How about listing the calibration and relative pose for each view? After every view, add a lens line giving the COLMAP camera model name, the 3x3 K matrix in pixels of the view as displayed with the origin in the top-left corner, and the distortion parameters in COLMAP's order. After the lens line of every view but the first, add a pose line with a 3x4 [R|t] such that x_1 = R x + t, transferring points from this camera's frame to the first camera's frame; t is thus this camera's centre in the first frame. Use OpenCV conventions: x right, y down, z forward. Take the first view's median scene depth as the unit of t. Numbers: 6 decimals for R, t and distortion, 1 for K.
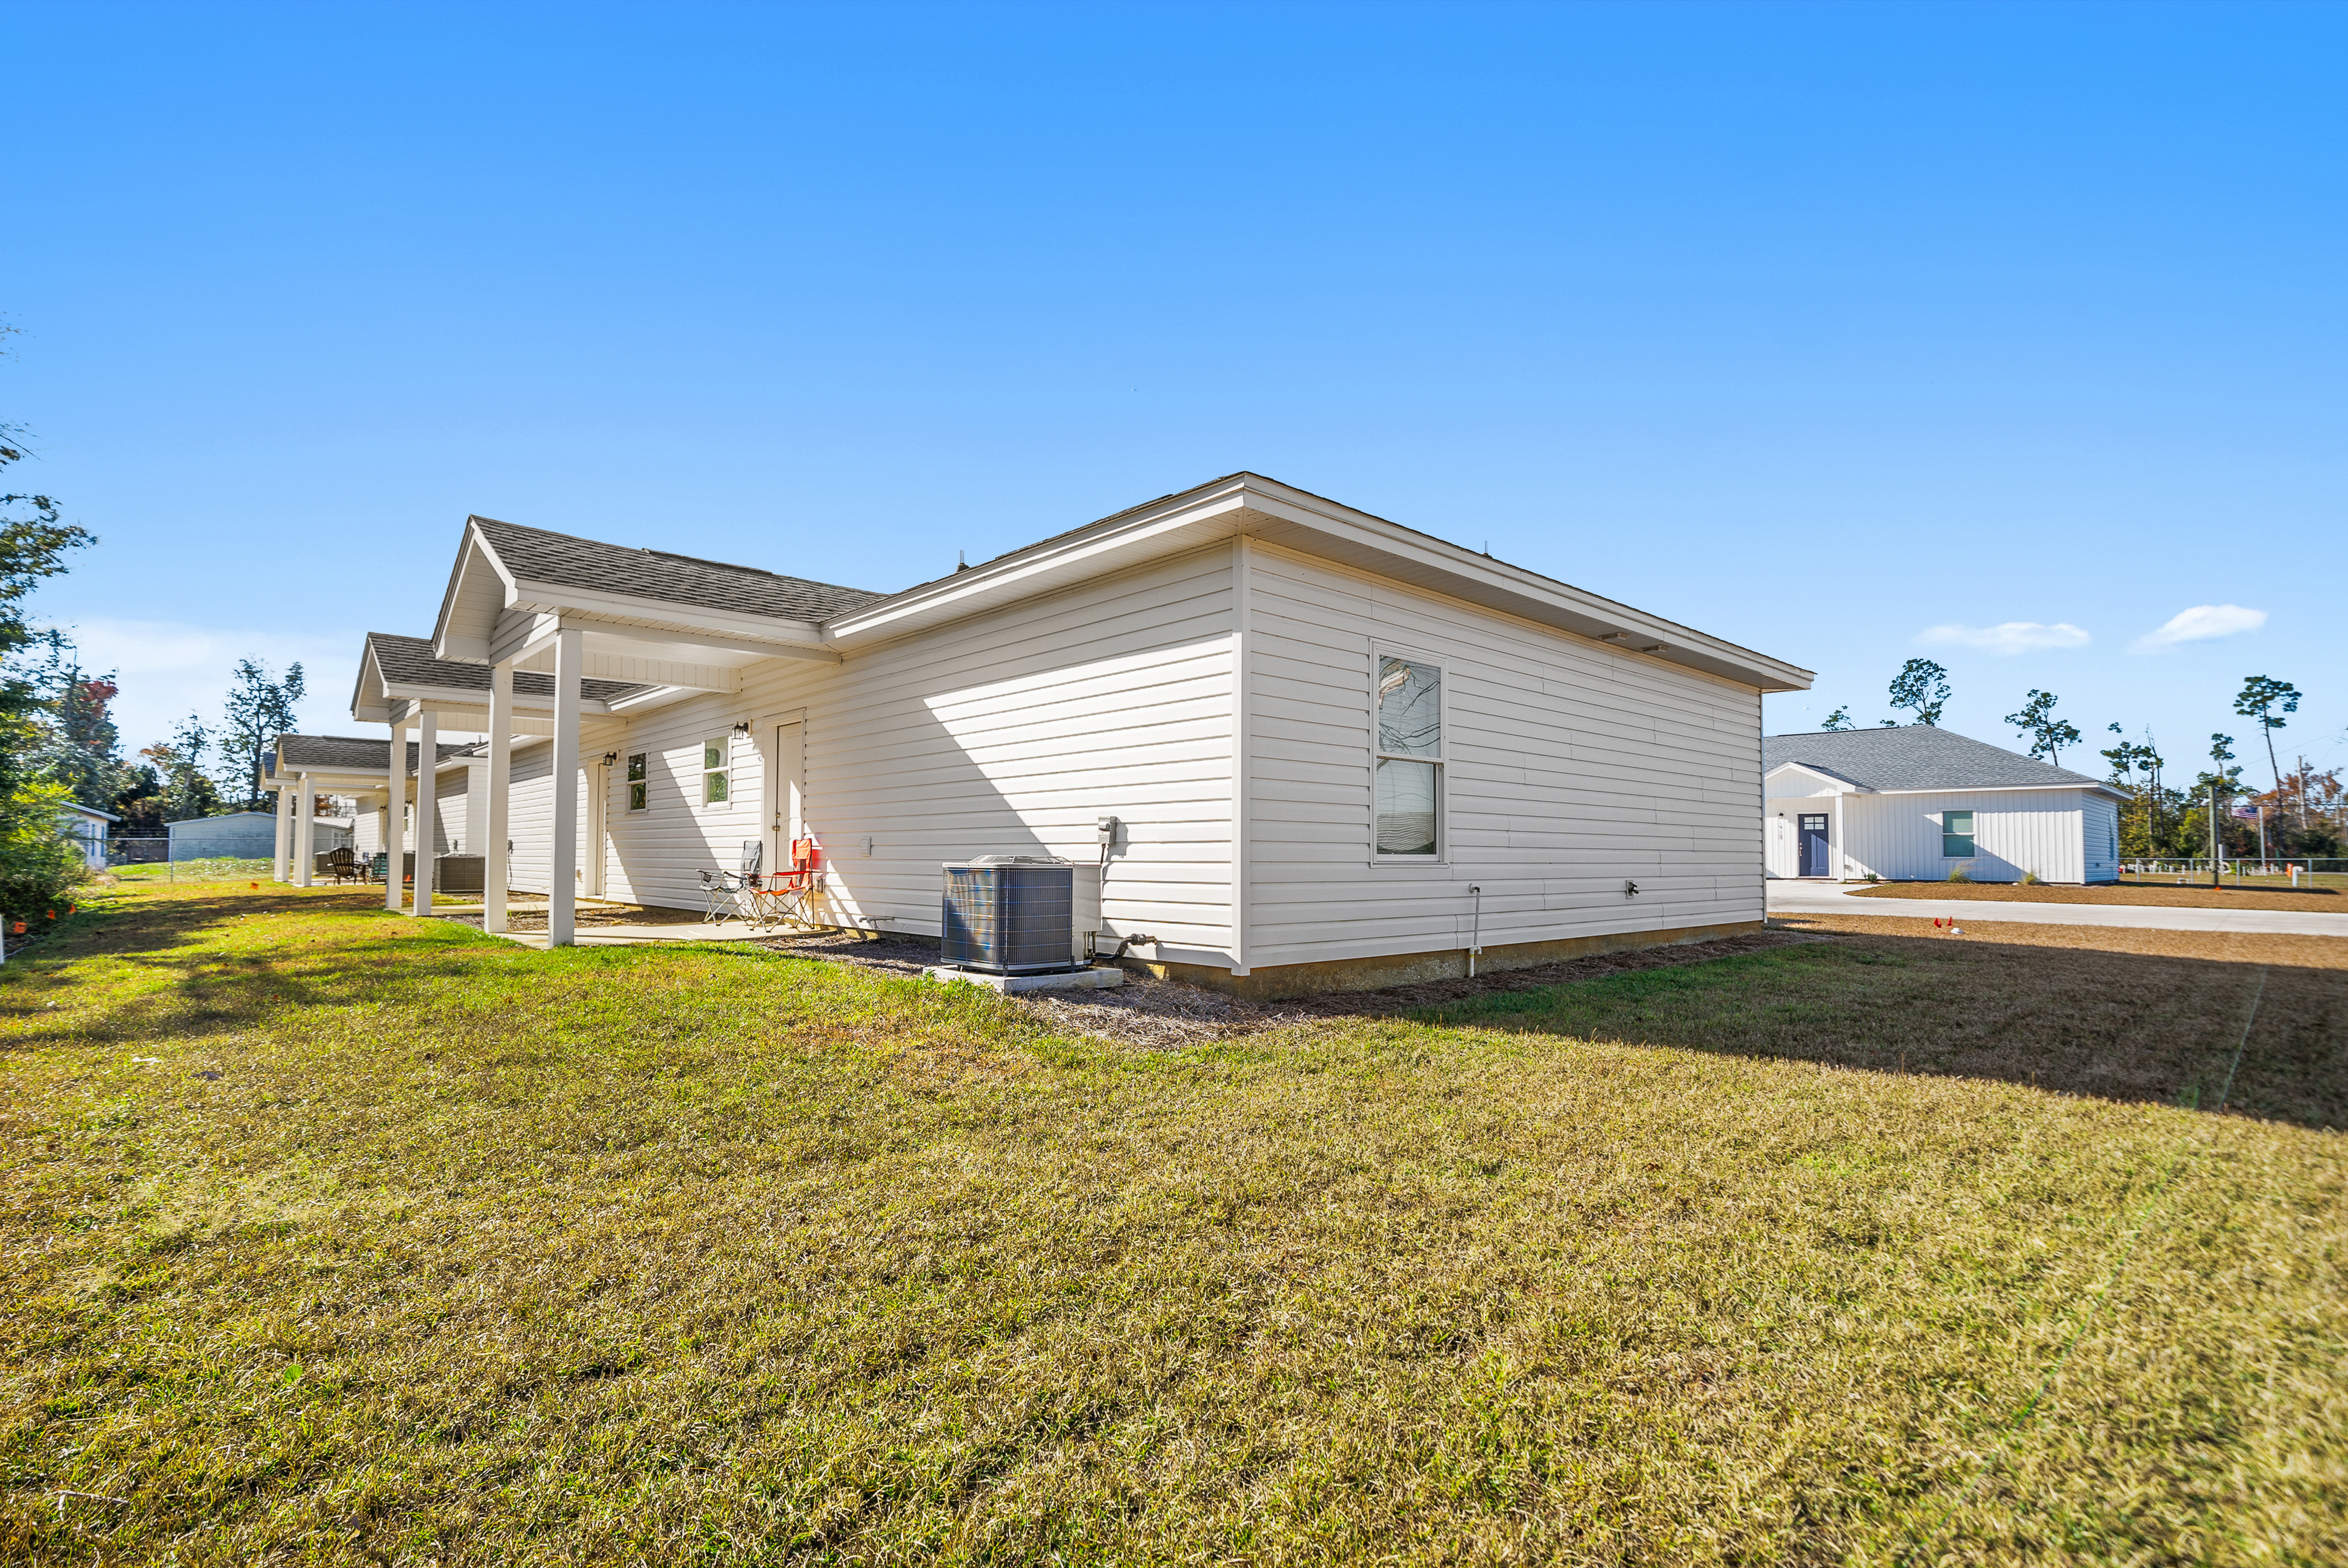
lens RADIAL K [[1071.1, 0, 1173.5], [0, 1071.1, 799.4], [0, 0, 1]] dist [0.002287, 0.000402]
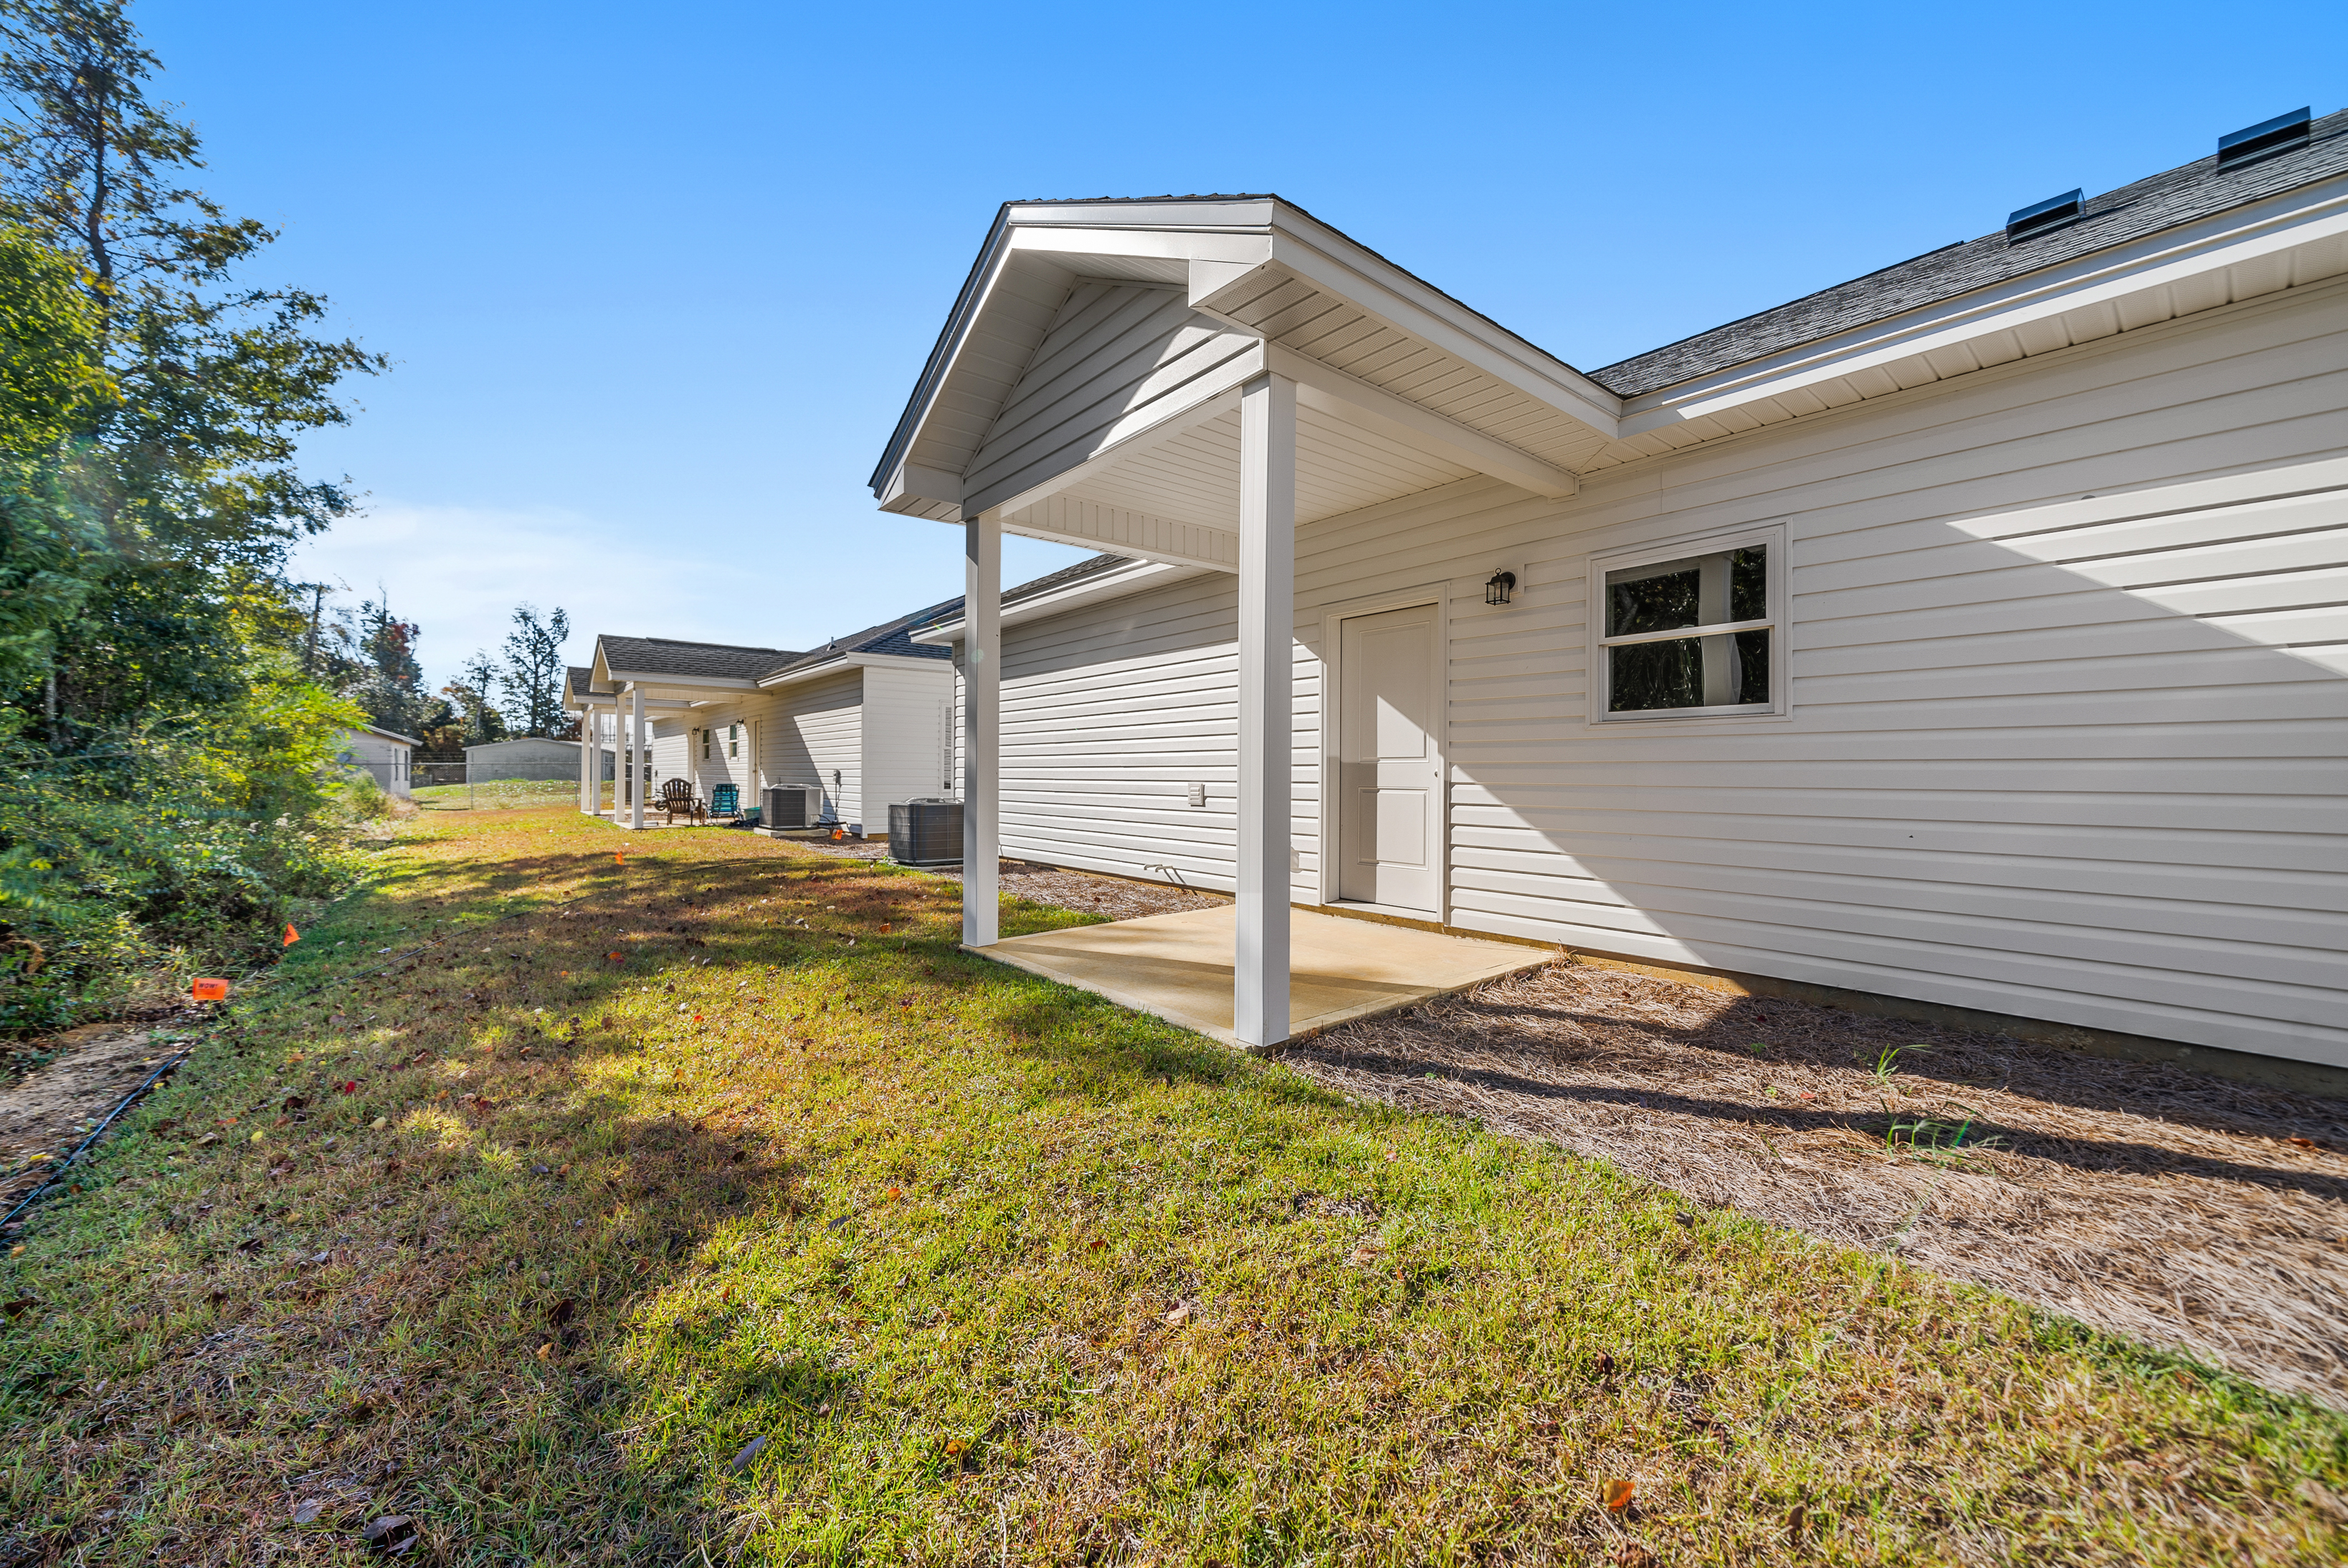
lens RADIAL K [[873.9, 0, 1172.5], [0, 873.9, 775.0], [0, 0, 1]] dist [-0.013896, -0.000144]
pose [[0.997857, 0.002814, -0.065370, -0.381091], [0.000581, 0.998654, 0.051859, 0.009739], [0.065428, -0.051786, 0.996513, 0.397924]]
